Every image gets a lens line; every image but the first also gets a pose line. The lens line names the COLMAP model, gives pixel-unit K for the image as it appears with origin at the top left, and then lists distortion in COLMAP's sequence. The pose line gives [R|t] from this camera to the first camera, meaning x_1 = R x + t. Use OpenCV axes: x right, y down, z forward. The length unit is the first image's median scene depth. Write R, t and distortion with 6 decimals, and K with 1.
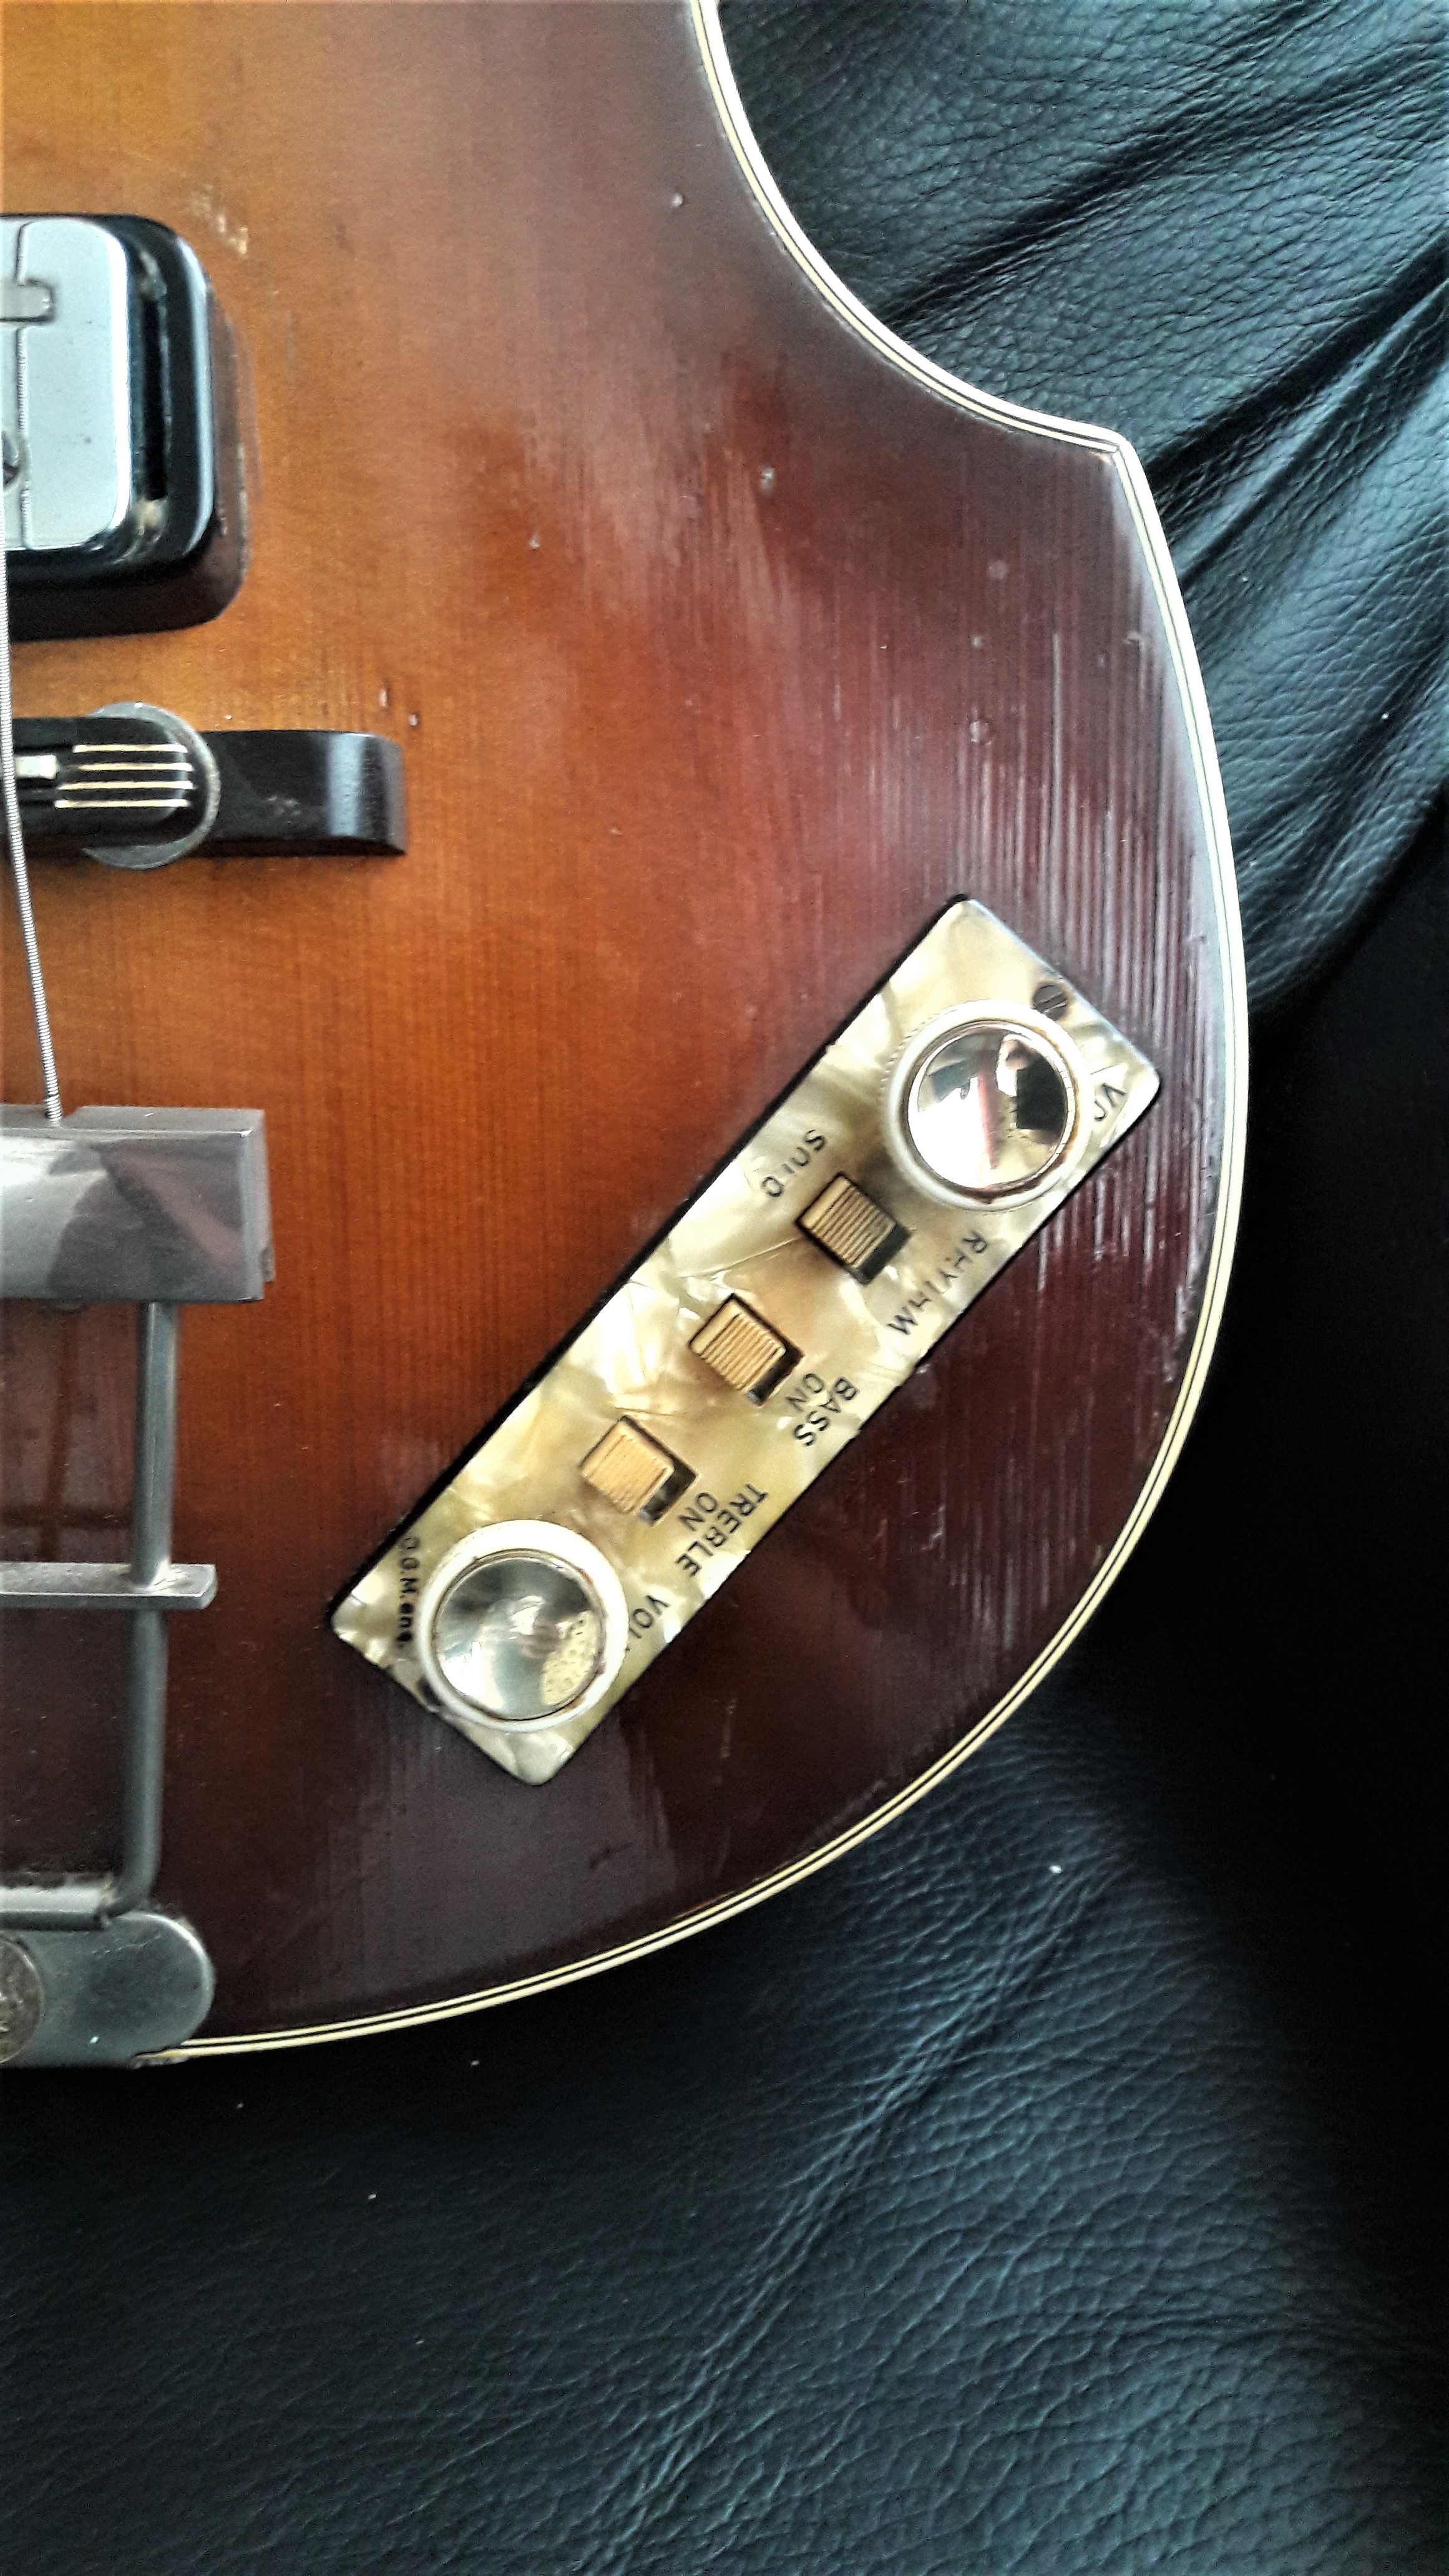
lens RADIAL K [[2120.9, 0, 724.5], [0, 2120.9, 1288.0], [0, 0, 1]] dist [0.115015, -0.210611]
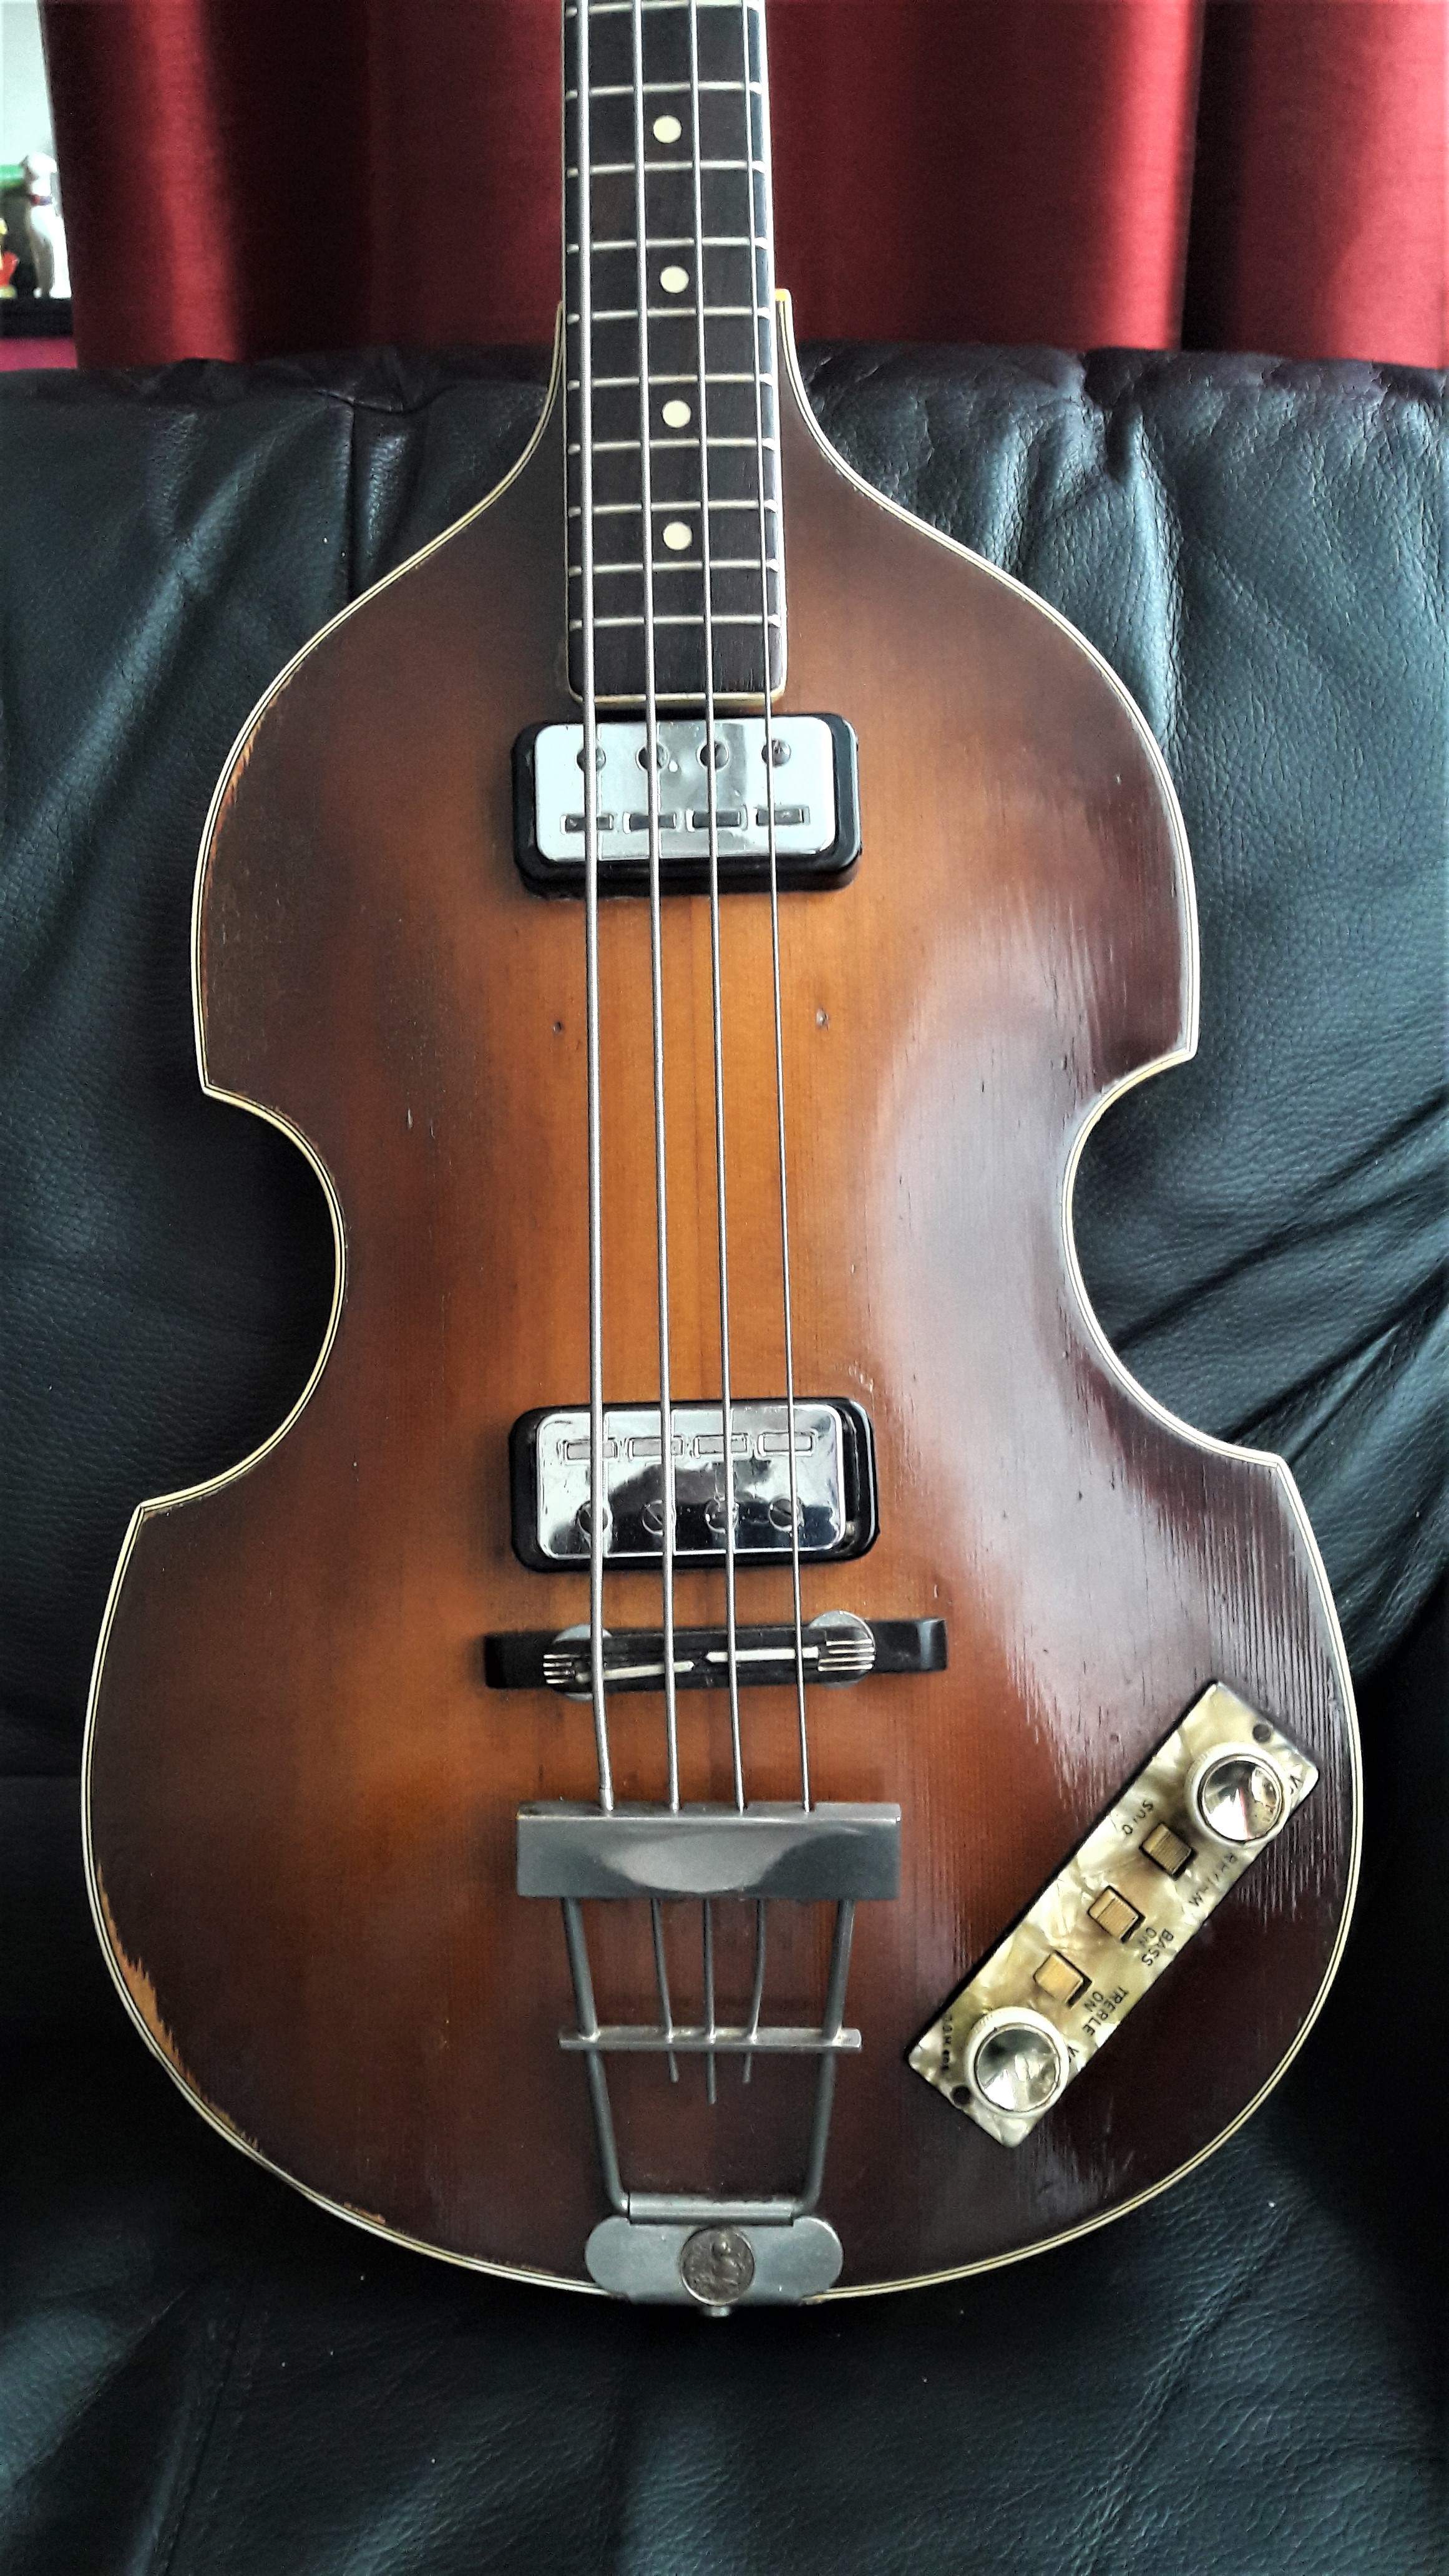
lens RADIAL K [[2121.1, 0, 724.5], [0, 2121.1, 1288.0], [0, 0, 1]] dist [0.006428, -0.004302]
pose [[0.999839, -0.006375, -0.016773, -0.314627], [0.003239, 0.983529, -0.180723, -0.186817], [0.017649, 0.180640, 0.983391, -1.038007]]
